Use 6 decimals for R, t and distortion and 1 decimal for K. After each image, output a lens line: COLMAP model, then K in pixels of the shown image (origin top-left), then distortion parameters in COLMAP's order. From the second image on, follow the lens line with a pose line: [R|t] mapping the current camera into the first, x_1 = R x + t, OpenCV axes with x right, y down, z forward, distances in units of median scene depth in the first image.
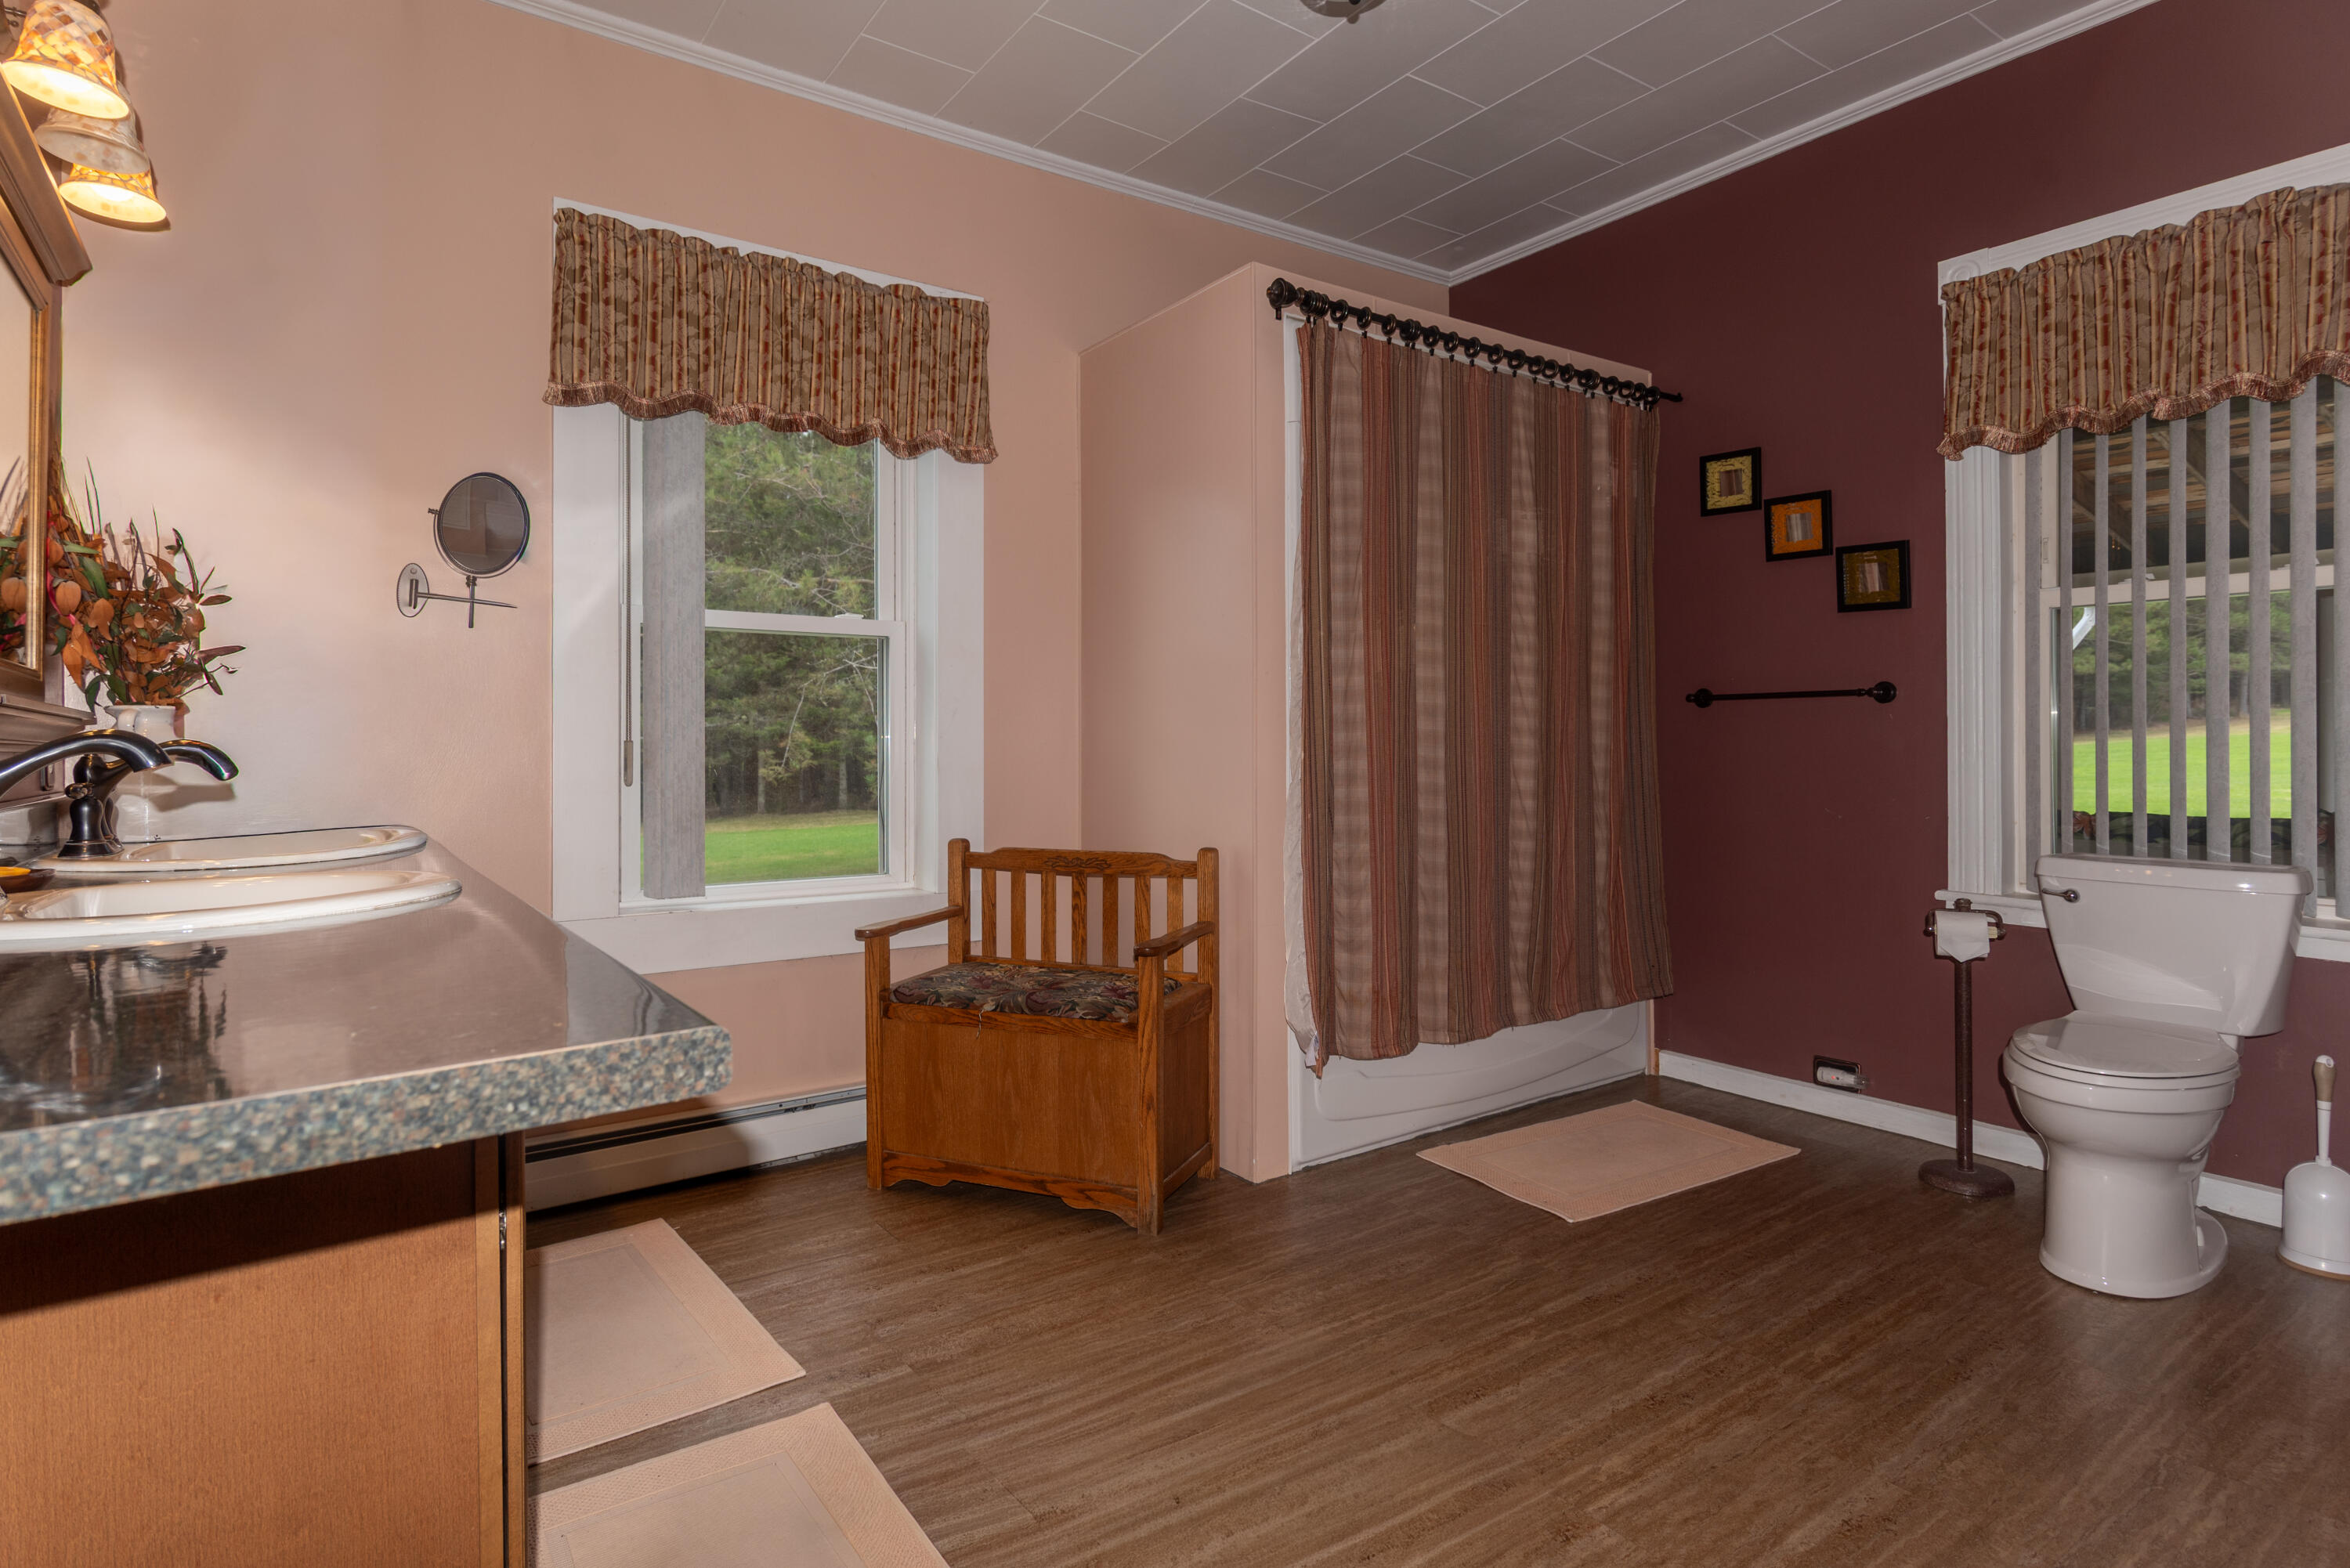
lens RADIAL K [[1193.5, 0, 1172.7], [0, 1193.5, 727.2], [0, 0, 1]] dist [0.004398, 0.000702]
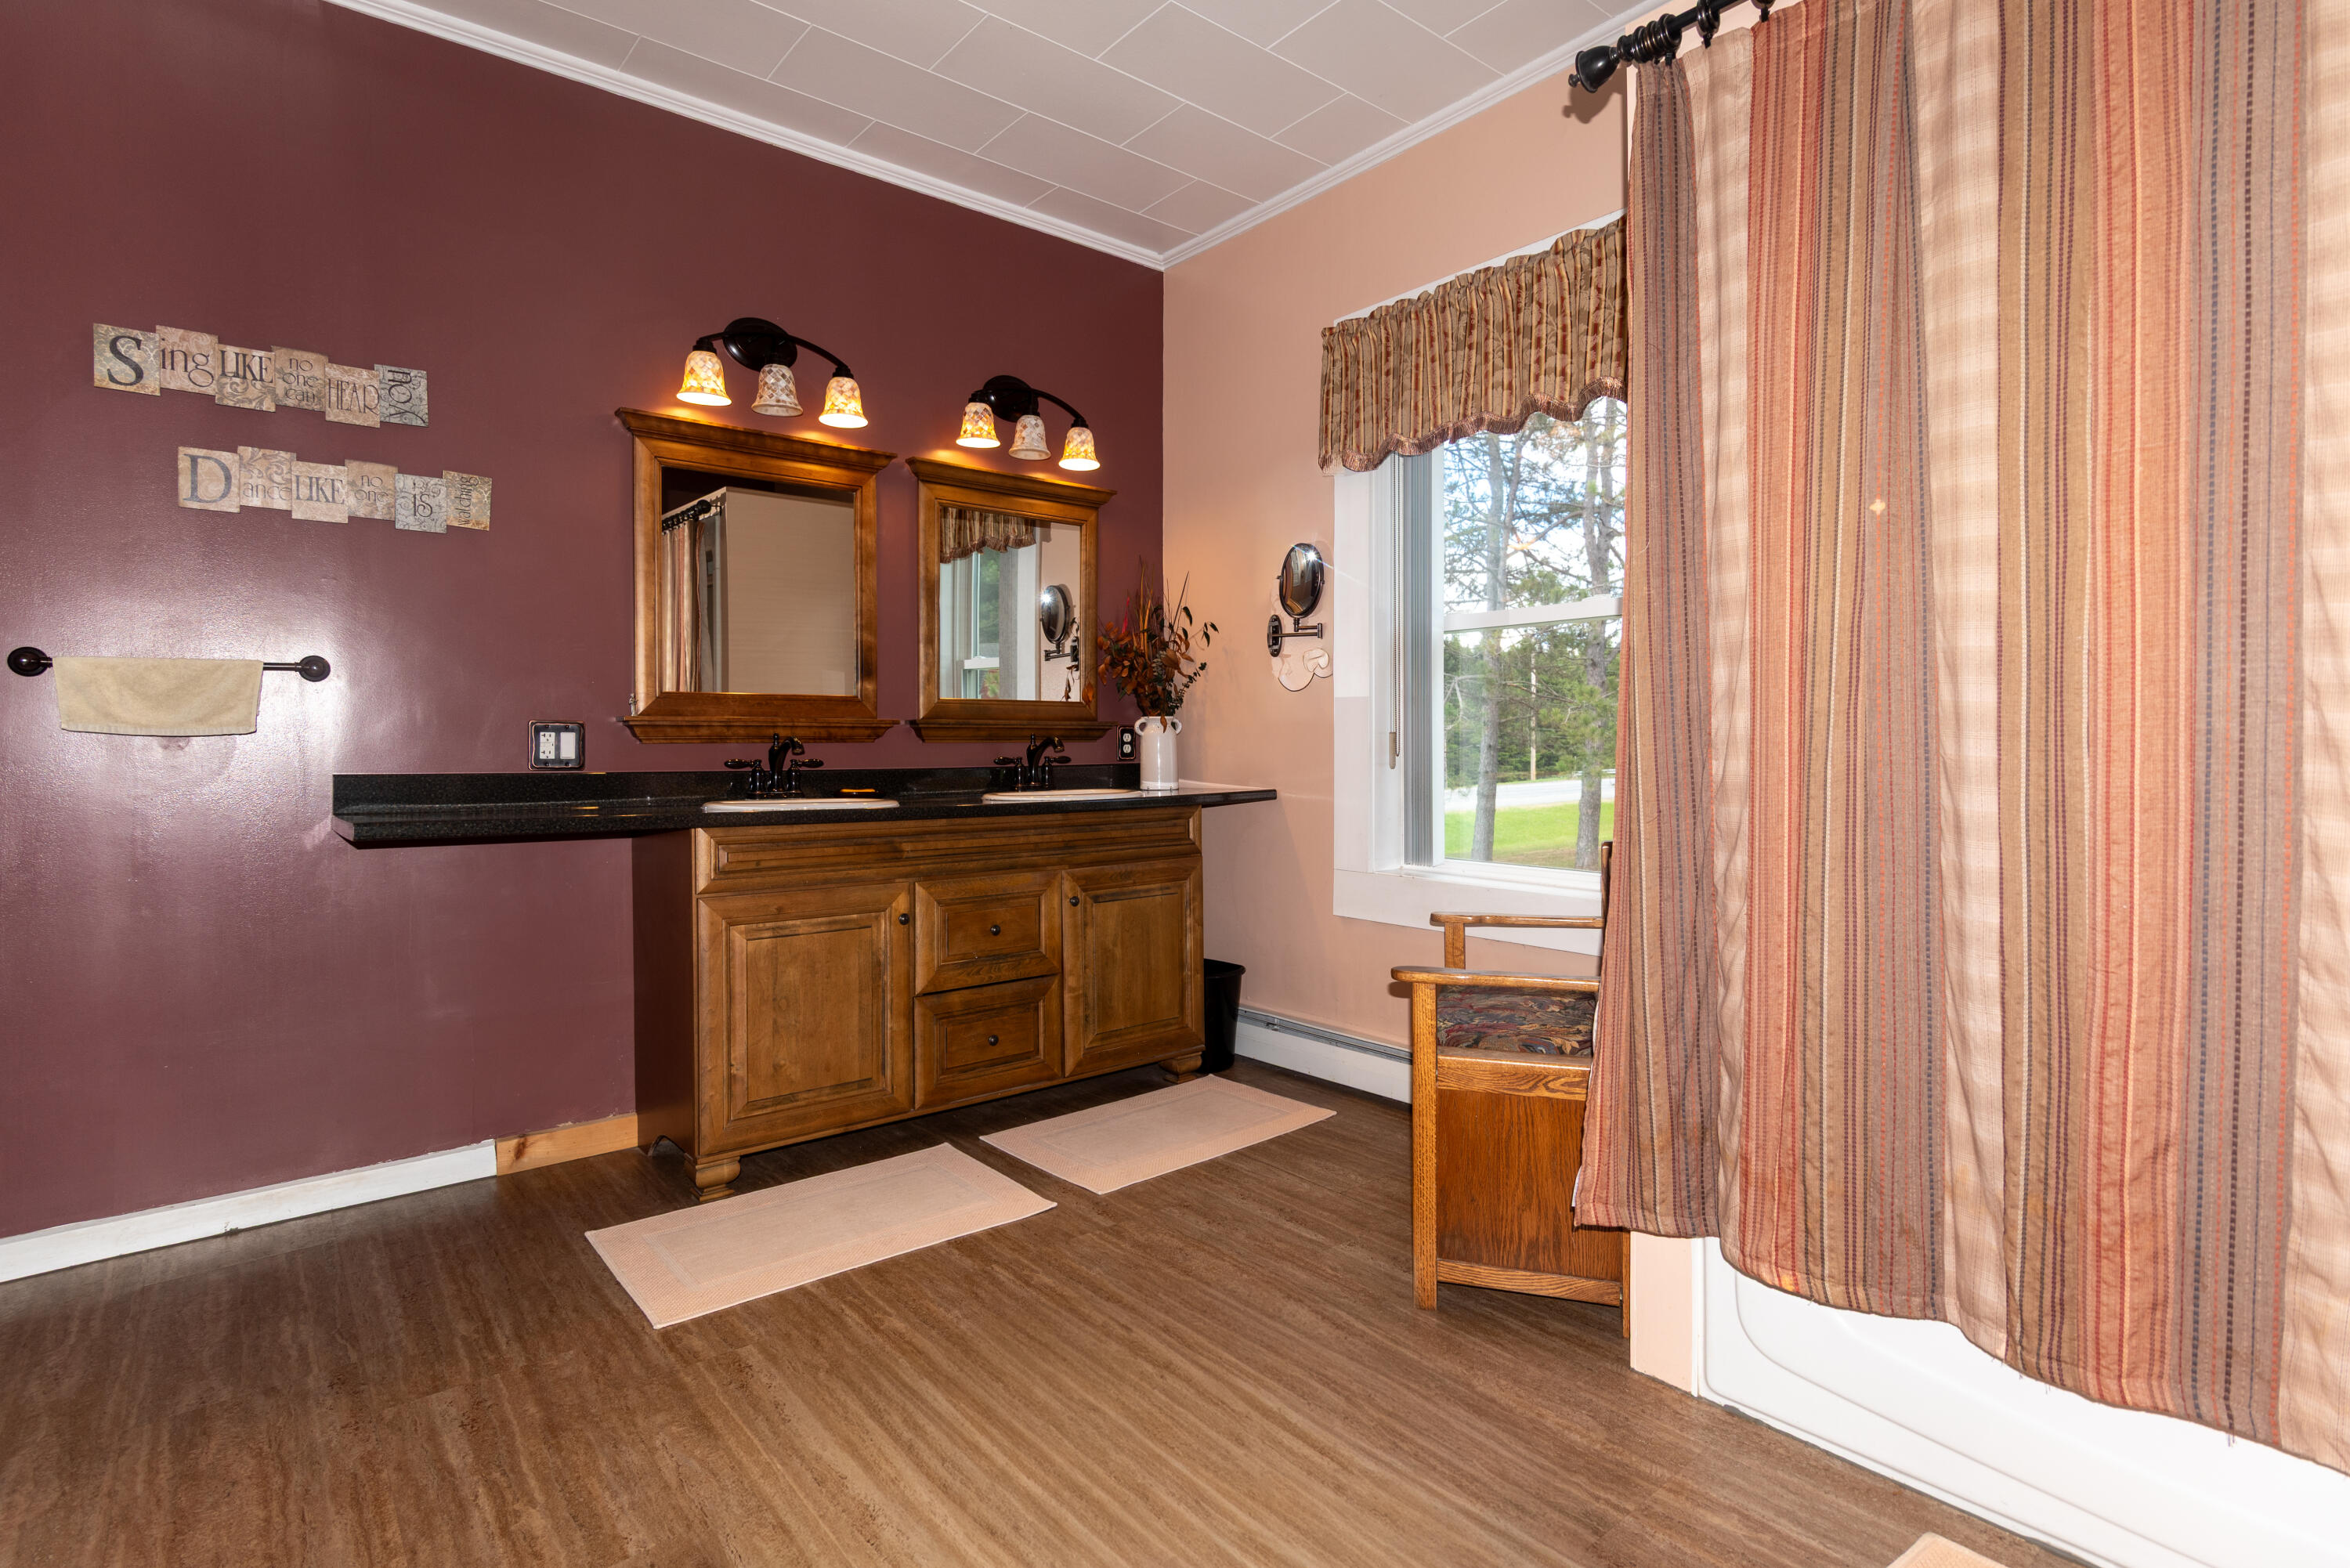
lens RADIAL K [[1125.5, 0, 1097.4], [0, 1125.5, 721.7], [0, 0, 1]] dist [0.002511, 0.000178]
pose [[0.055394, -0.006260, -0.998445, 0.846753], [0.038107, 0.999265, -0.004151, -0.007761], [0.997737, -0.037817, 0.055591, 0.785503]]
